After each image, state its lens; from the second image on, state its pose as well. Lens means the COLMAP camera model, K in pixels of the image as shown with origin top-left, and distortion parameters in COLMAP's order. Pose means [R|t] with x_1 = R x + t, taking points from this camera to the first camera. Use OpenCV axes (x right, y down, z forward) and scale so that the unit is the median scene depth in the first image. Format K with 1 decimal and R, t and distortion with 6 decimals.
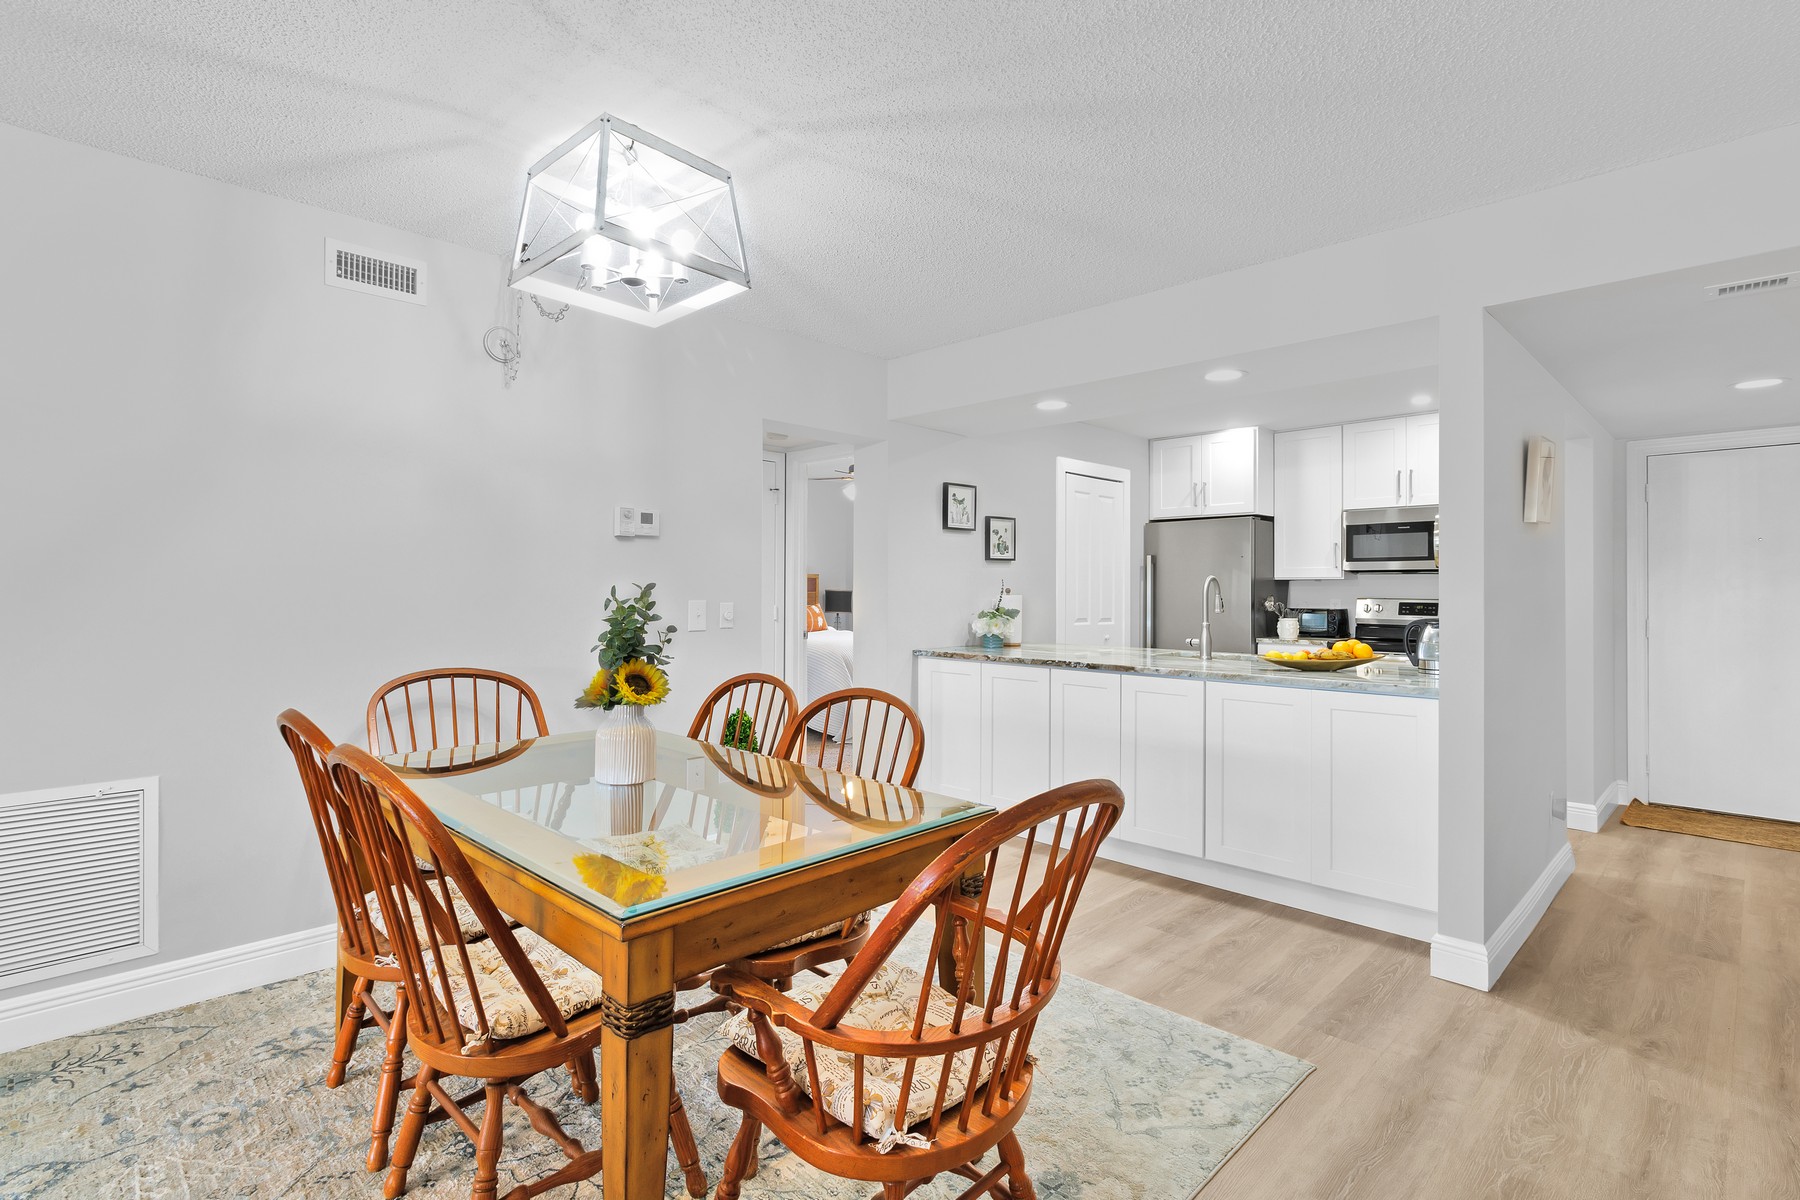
lens RADIAL K [[880.6, 0, 876.5], [0, 880.6, 585.3], [0, 0, 1]] dist [0.001382, -0.000076]
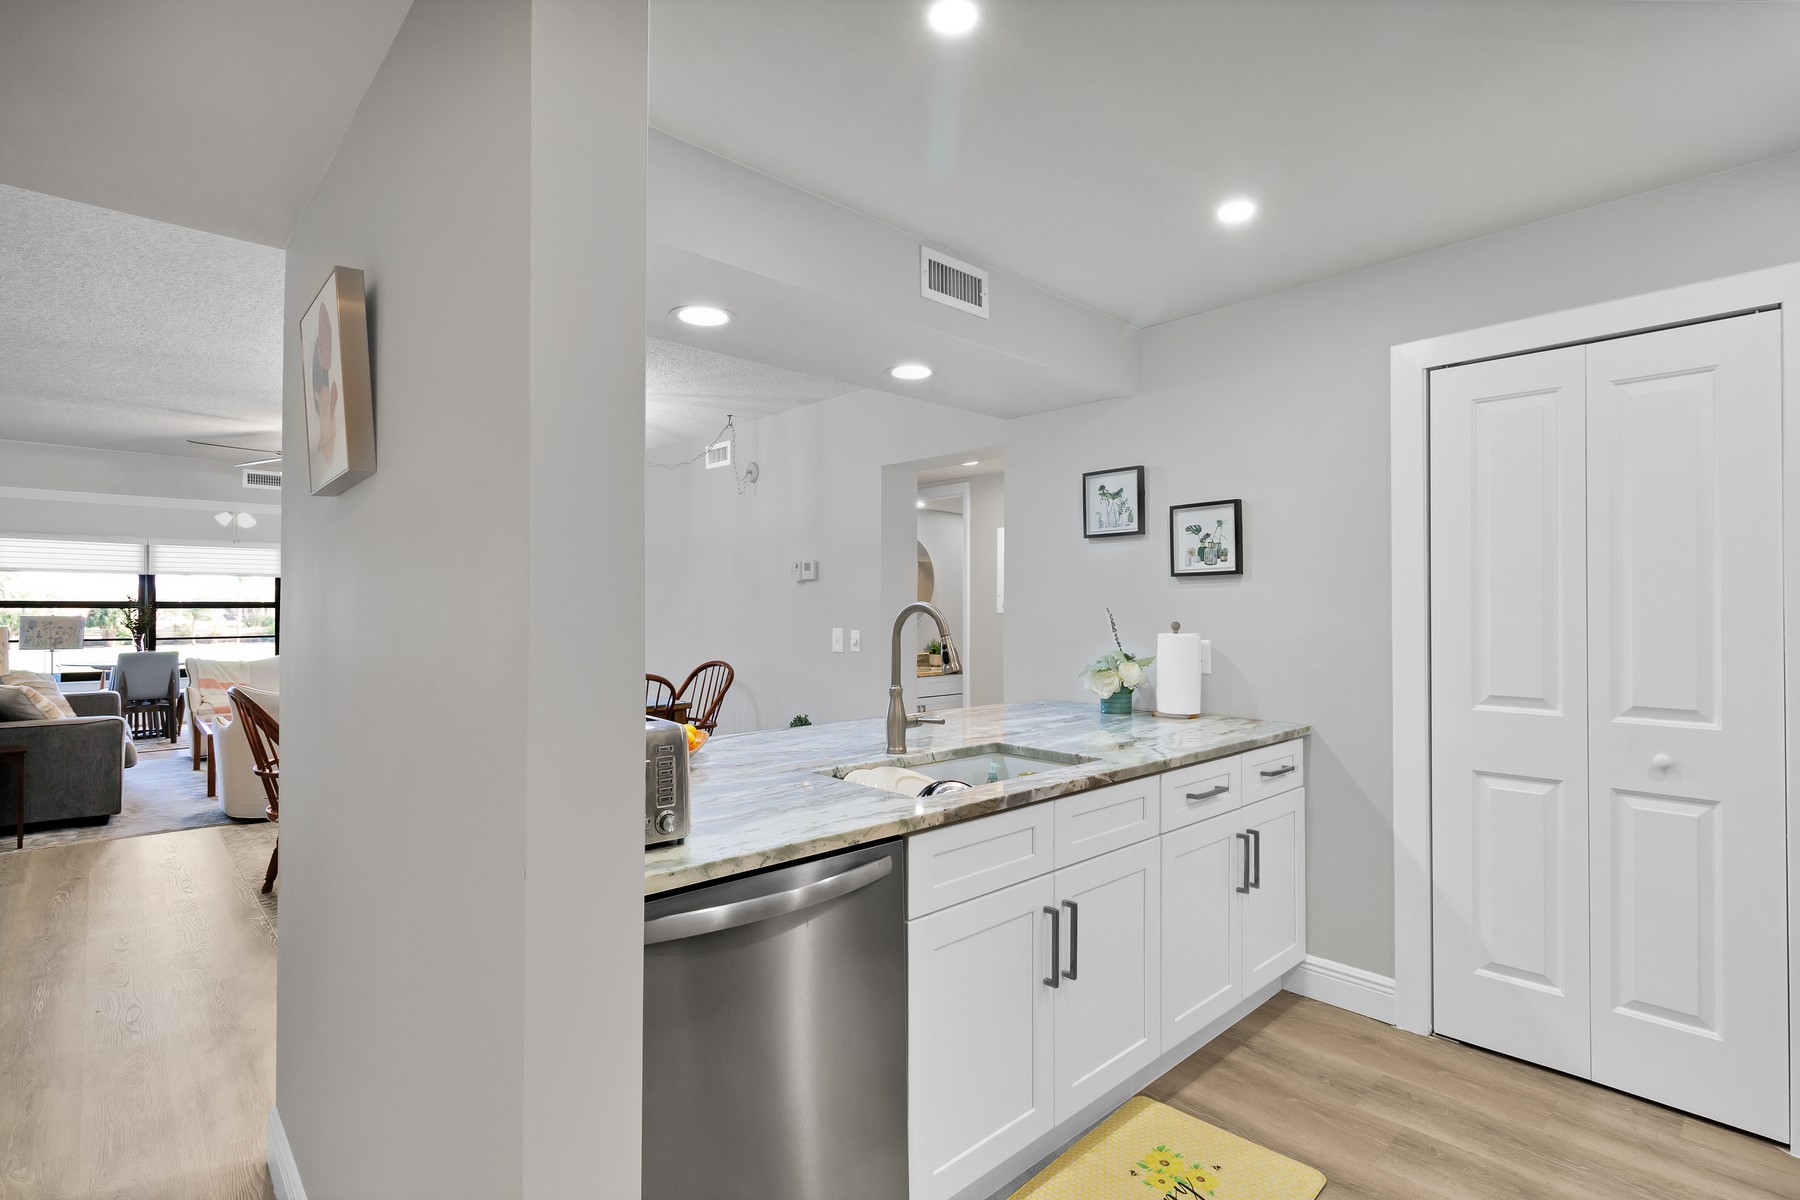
lens RADIAL K [[862.1, 0, 900.0], [0, 862.1, 600.0], [0, 0, 1]] dist [0.000710, -0.000721]
pose [[-0.034179, -0.011112, -0.999354, 0.685682], [0.004251, 0.999928, -0.011264, -0.005306], [0.999407, -0.004633, -0.034129, 0.758441]]
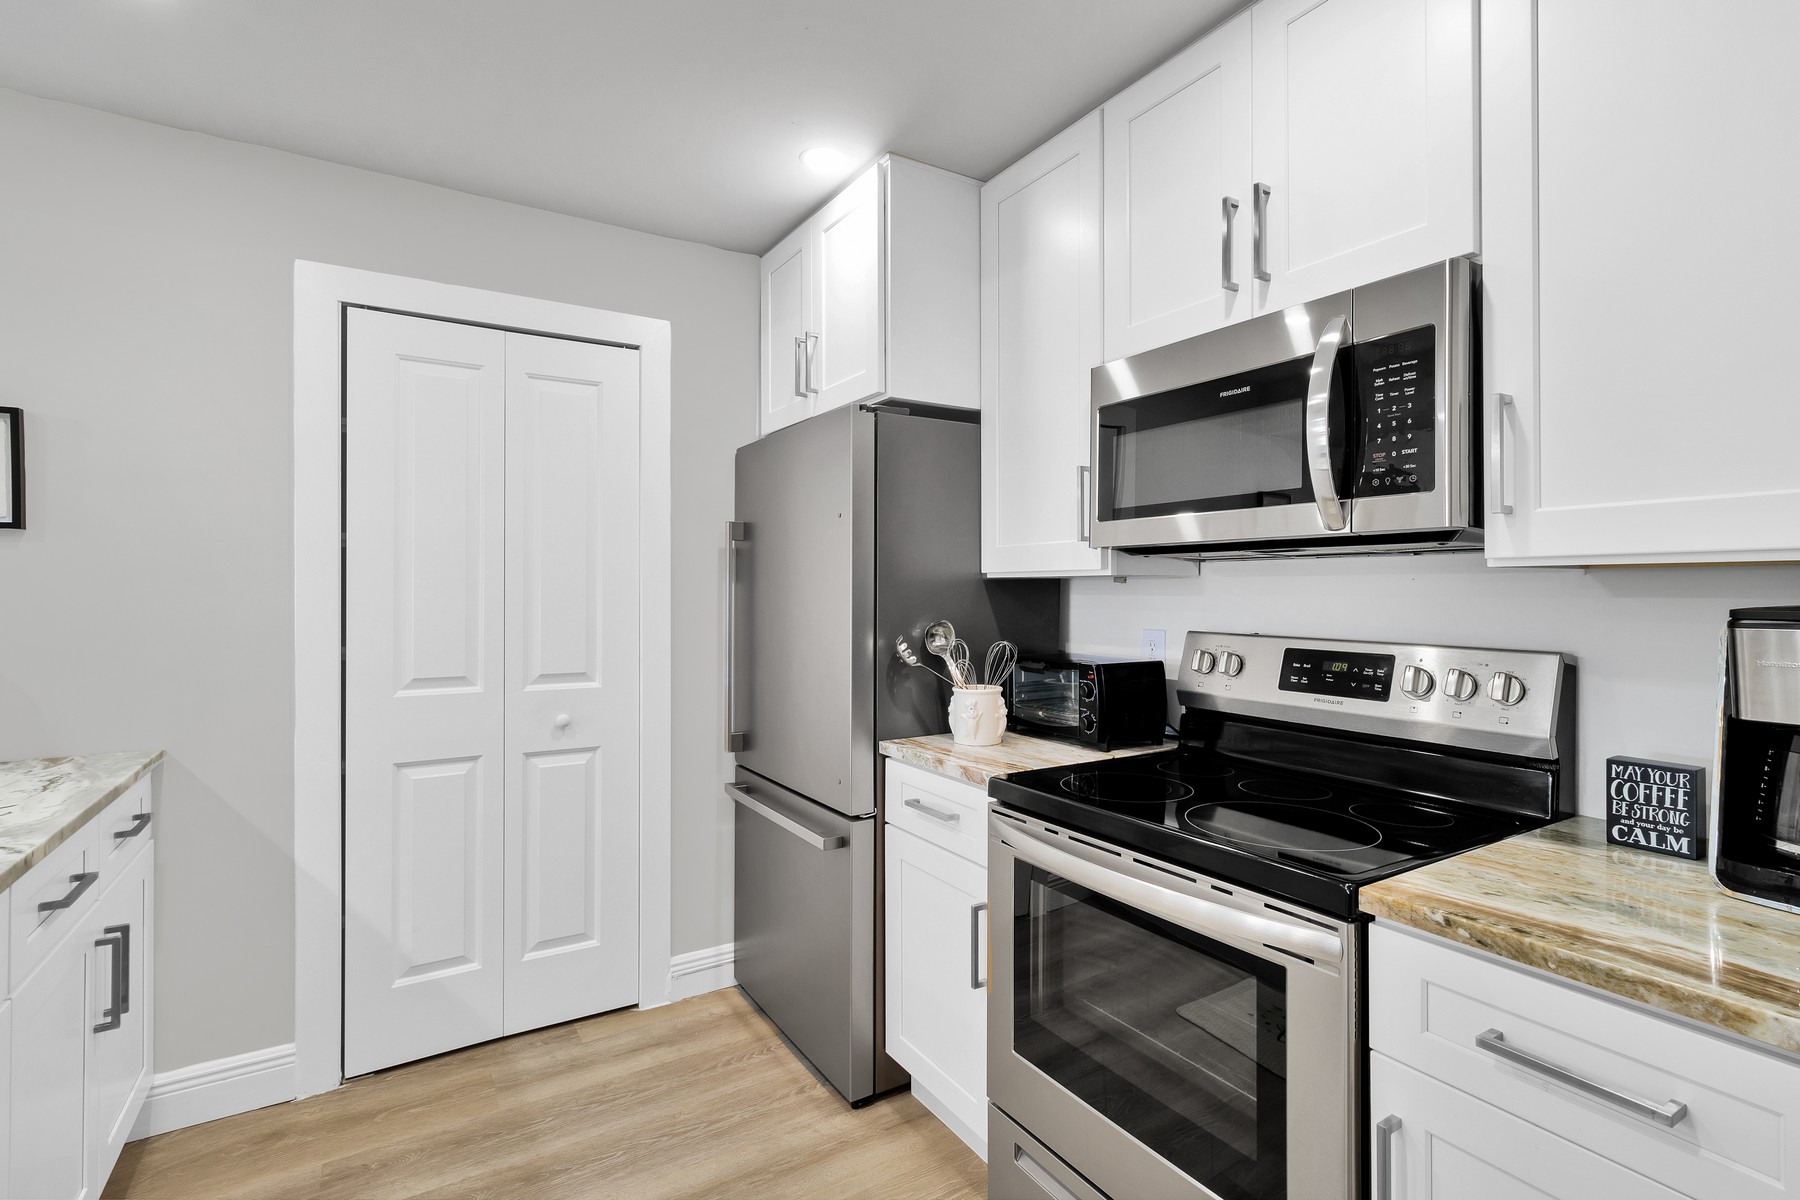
lens RADIAL K [[844.7, 0, 902.2], [0, 844.7, 590.2], [0, 0, 1]] dist [0.001637, 0.000870]
pose [[0.974723, -0.002655, -0.223401, 0.552065], [0.003460, 0.999989, 0.003212, -0.002757], [0.223390, -0.003904, 0.974721, 0.707707]]
